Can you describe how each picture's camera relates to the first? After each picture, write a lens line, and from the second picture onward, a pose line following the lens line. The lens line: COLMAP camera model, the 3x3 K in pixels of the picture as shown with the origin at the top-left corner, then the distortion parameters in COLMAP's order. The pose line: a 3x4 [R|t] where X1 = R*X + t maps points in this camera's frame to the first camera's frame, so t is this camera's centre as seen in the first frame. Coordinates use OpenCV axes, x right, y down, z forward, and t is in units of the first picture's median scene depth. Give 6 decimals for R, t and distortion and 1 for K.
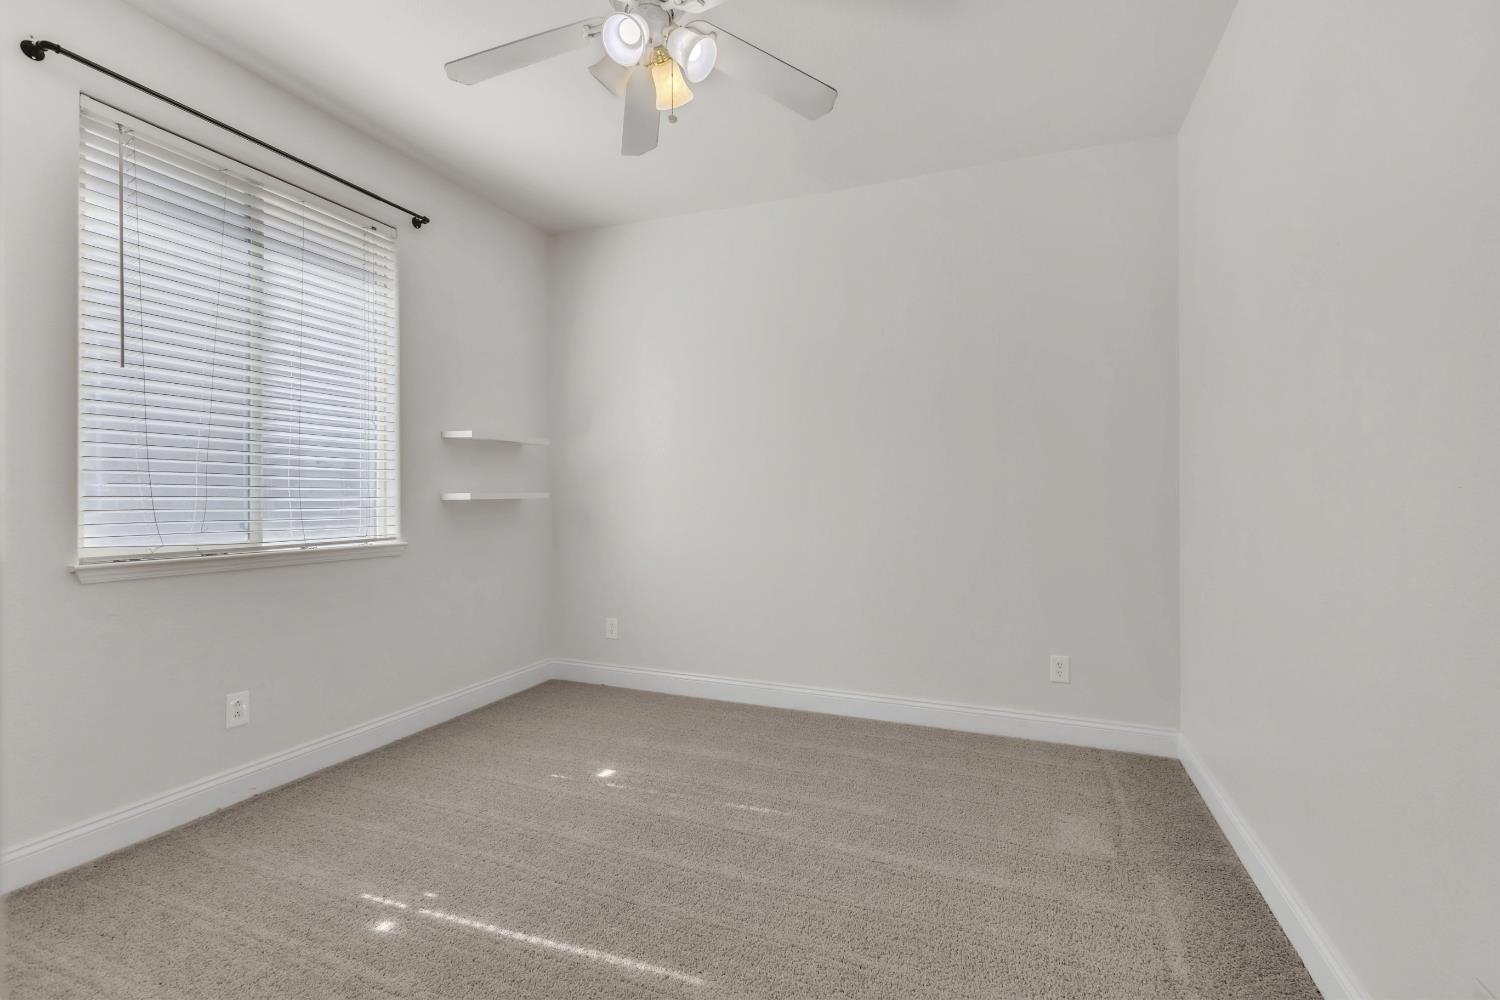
lens RADIAL K [[684.4, 0, 744.7], [0, 684.4, 495.0], [0, 0, 1]] dist [-0.000129, -0.001052]
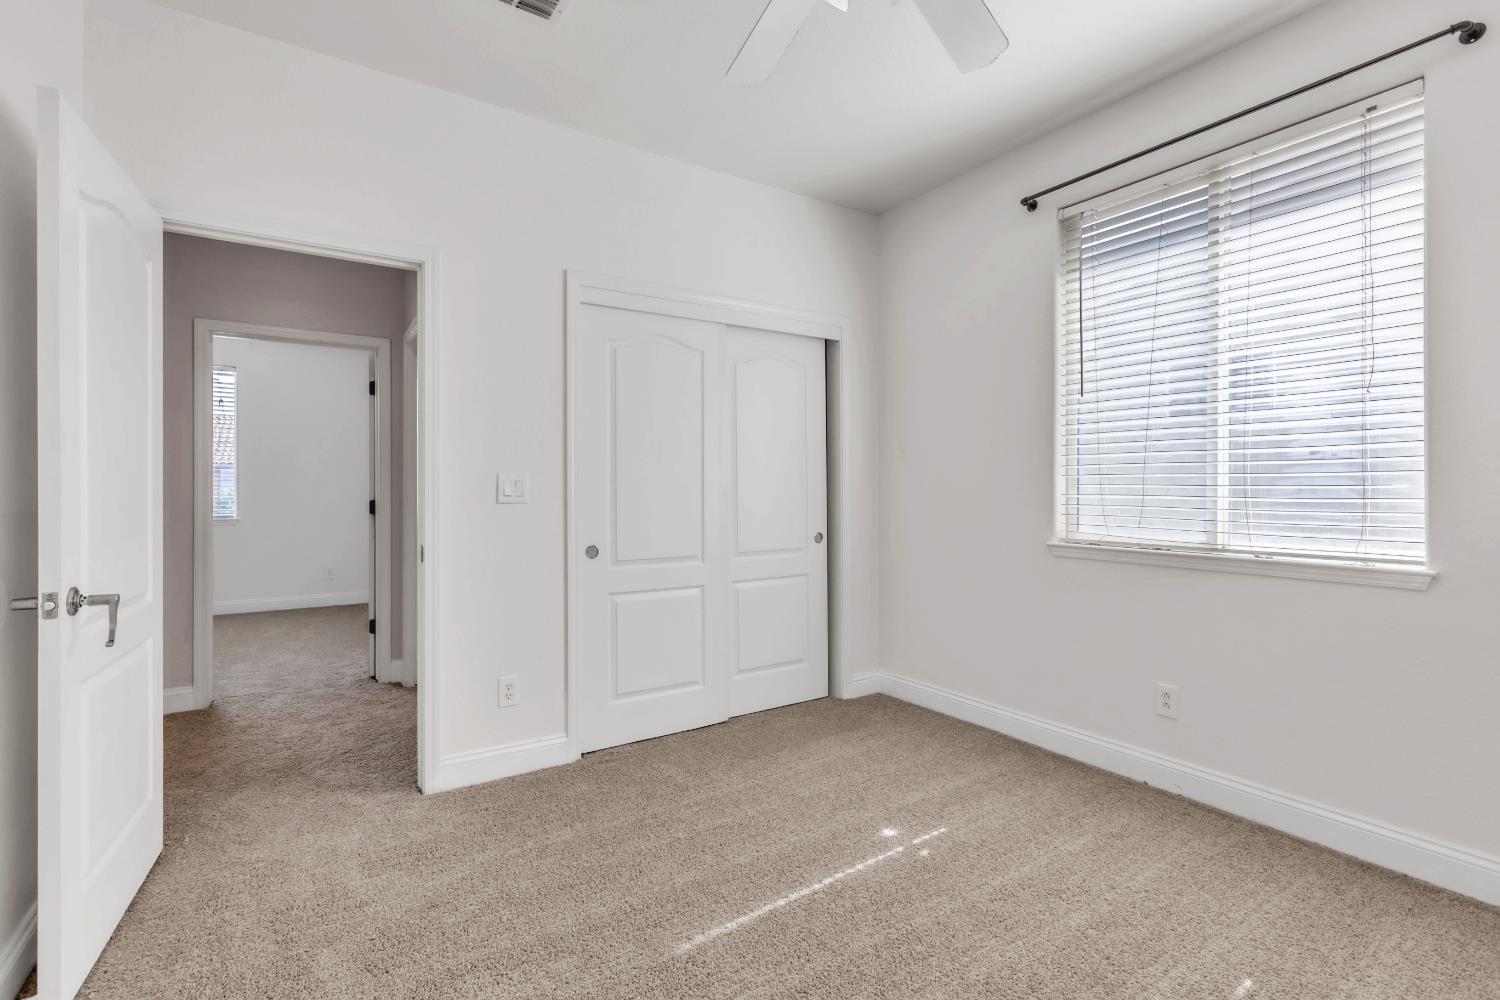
lens RADIAL K [[684.4, 0, 756.8], [0, 684.4, 504.5], [0, 0, 1]] dist [-0.000129, -0.001052]
pose [[-0.562954, 0.010316, -0.826424, 0.432471], [-0.008715, 0.999792, 0.018416, 0.002438], [0.826442, 0.017570, -0.562748, 0.998028]]
